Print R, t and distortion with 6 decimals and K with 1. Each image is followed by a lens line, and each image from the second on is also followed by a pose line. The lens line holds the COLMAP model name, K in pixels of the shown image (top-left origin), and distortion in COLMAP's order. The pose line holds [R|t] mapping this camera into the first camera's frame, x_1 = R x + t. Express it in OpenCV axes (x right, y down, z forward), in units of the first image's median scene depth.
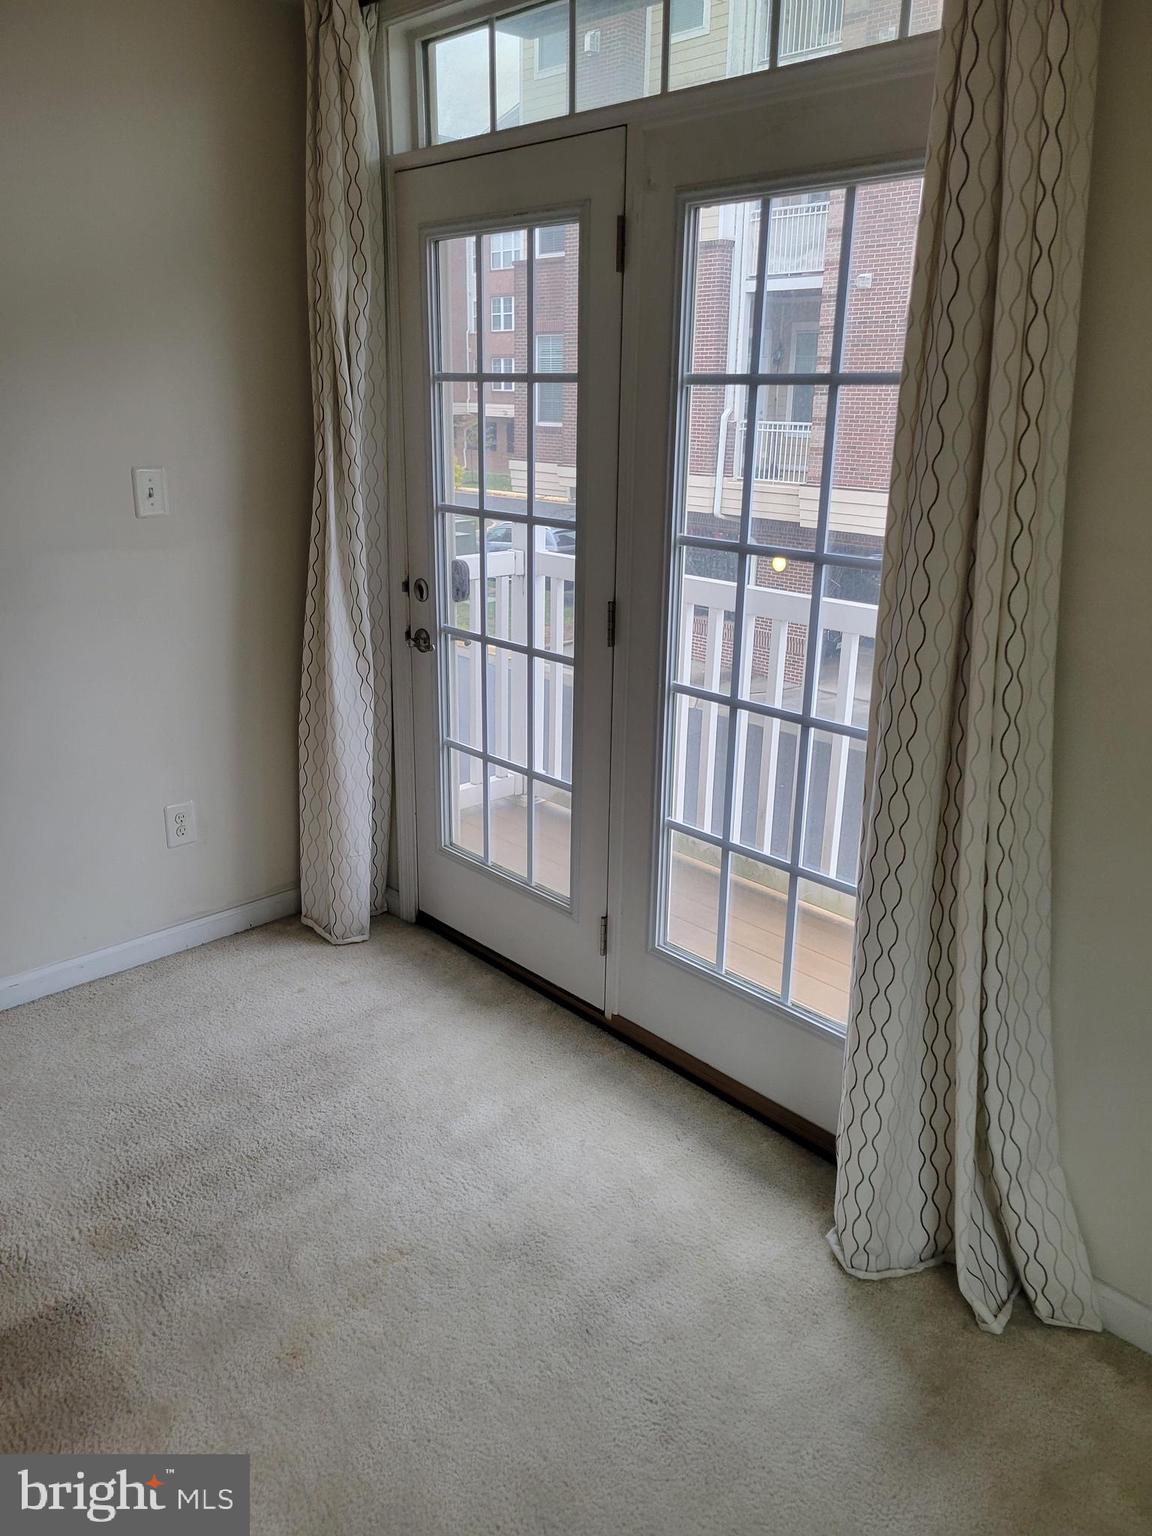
lens RADIAL K [[1149.9, 0, 580.2], [0, 1149.9, 780.2], [0, 0, 1]] dist [0.059106, -0.036399]
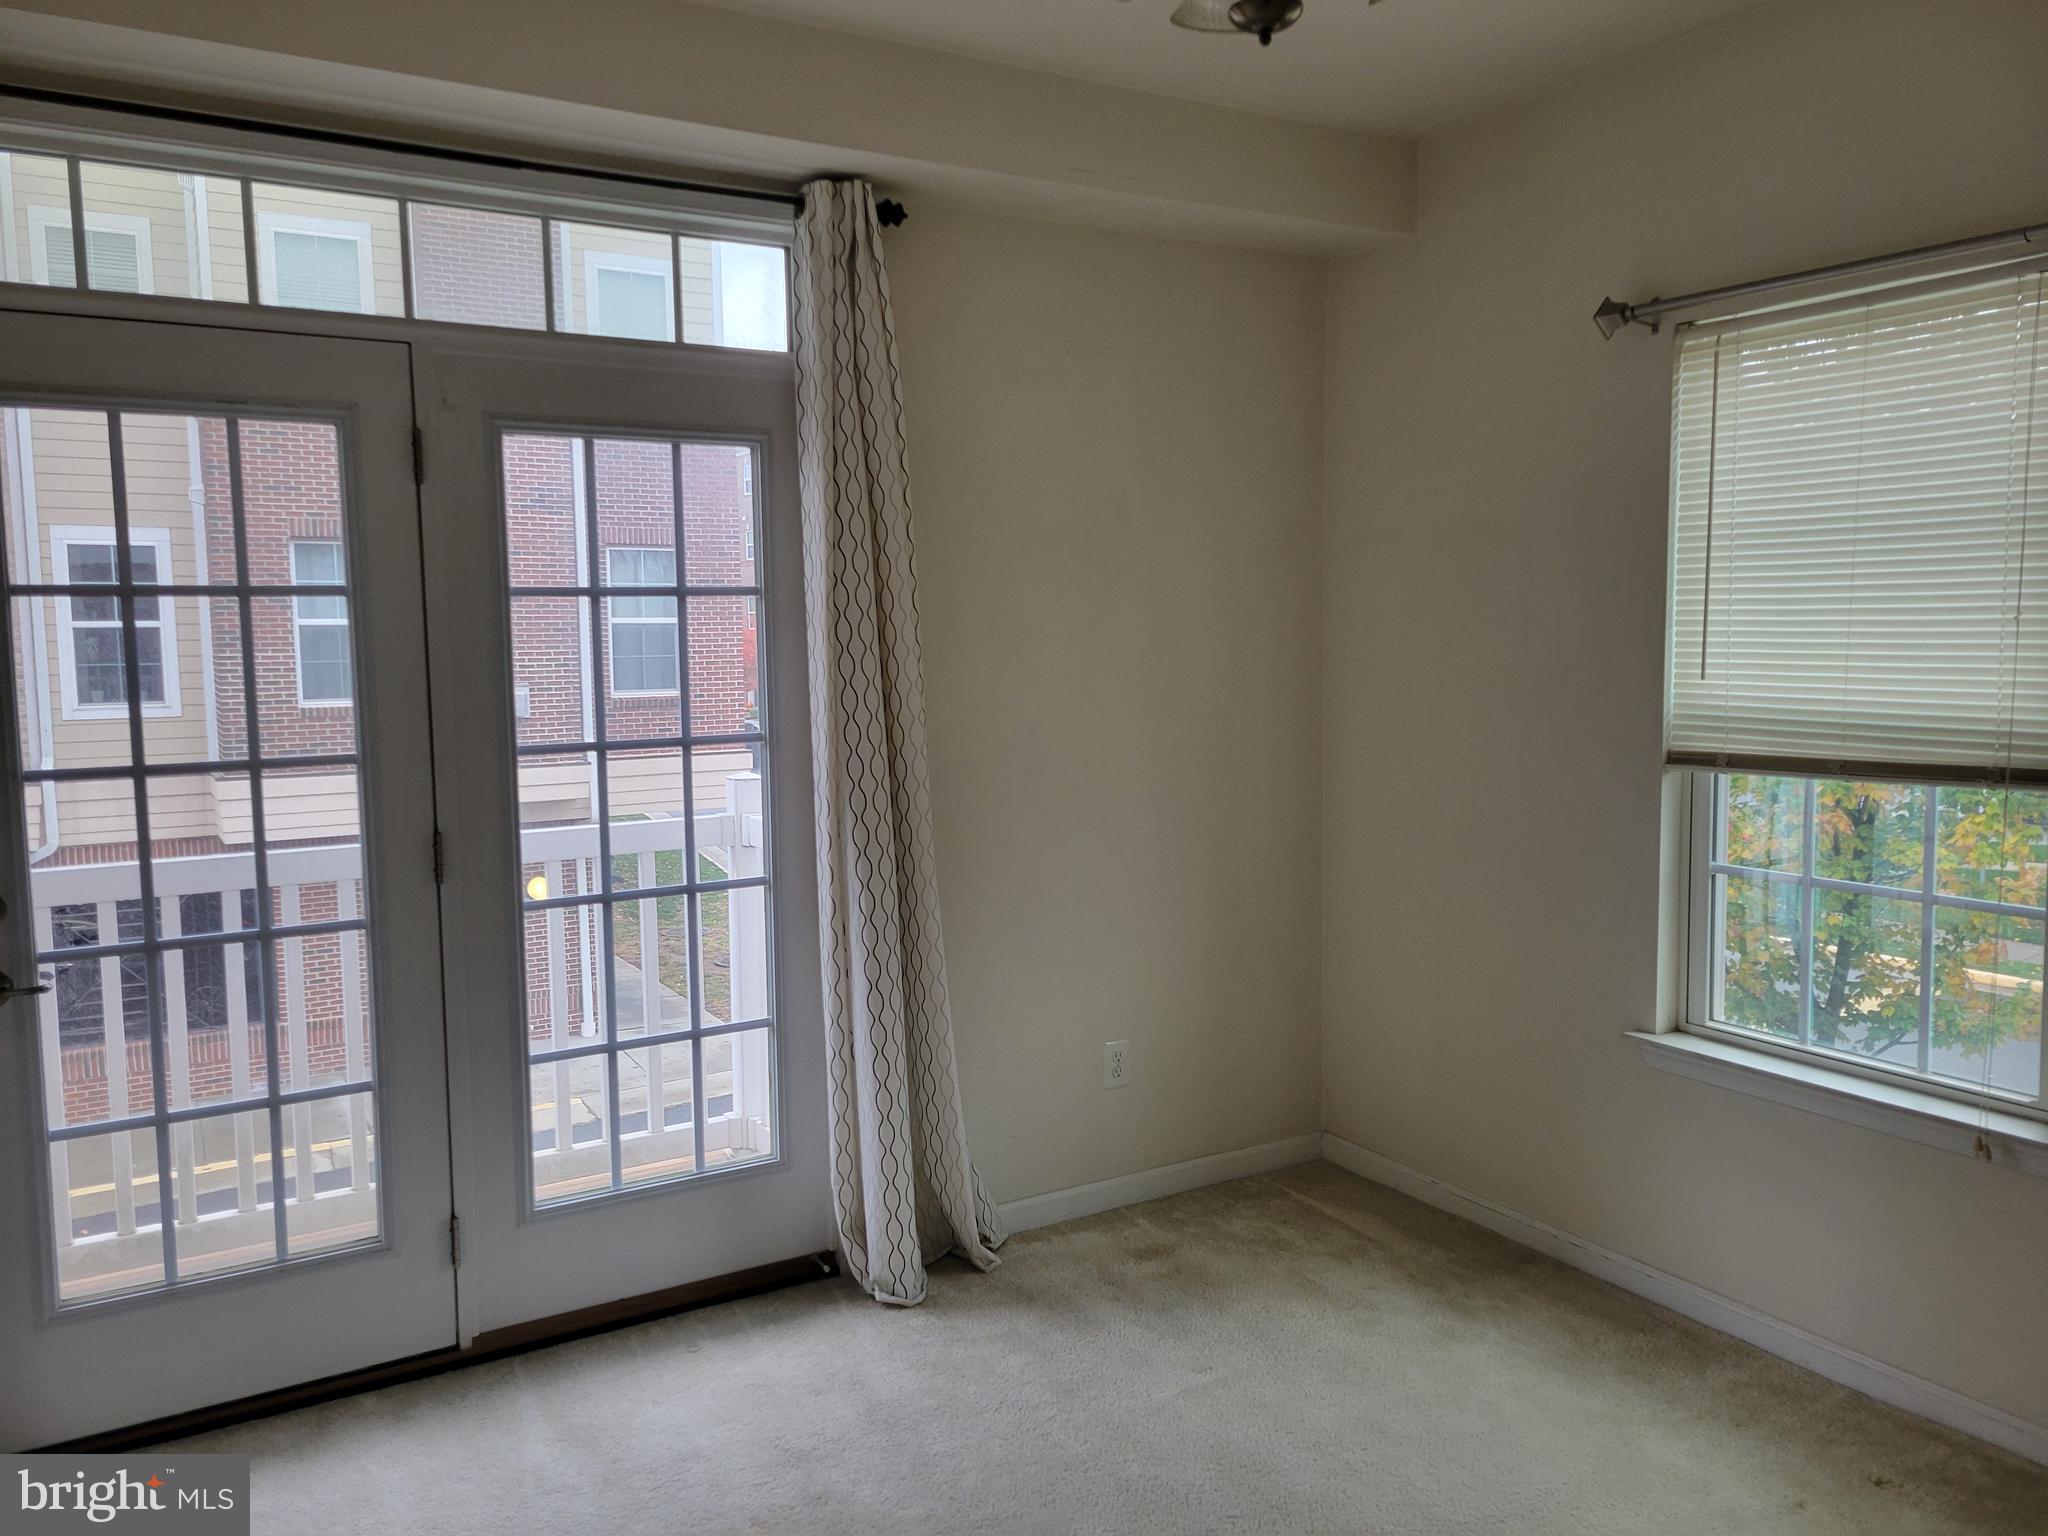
lens RADIAL K [[1533.2, 0, 1028.3], [0, 1533.2, 751.9], [0, 0, 1]] dist [0.059106, -0.036399]
pose [[0.201934, -0.107902, 0.973437, -1.006047], [0.325463, 0.944822, 0.037214, -0.108788], [-0.923740, 0.309303, 0.225910, 0.301651]]
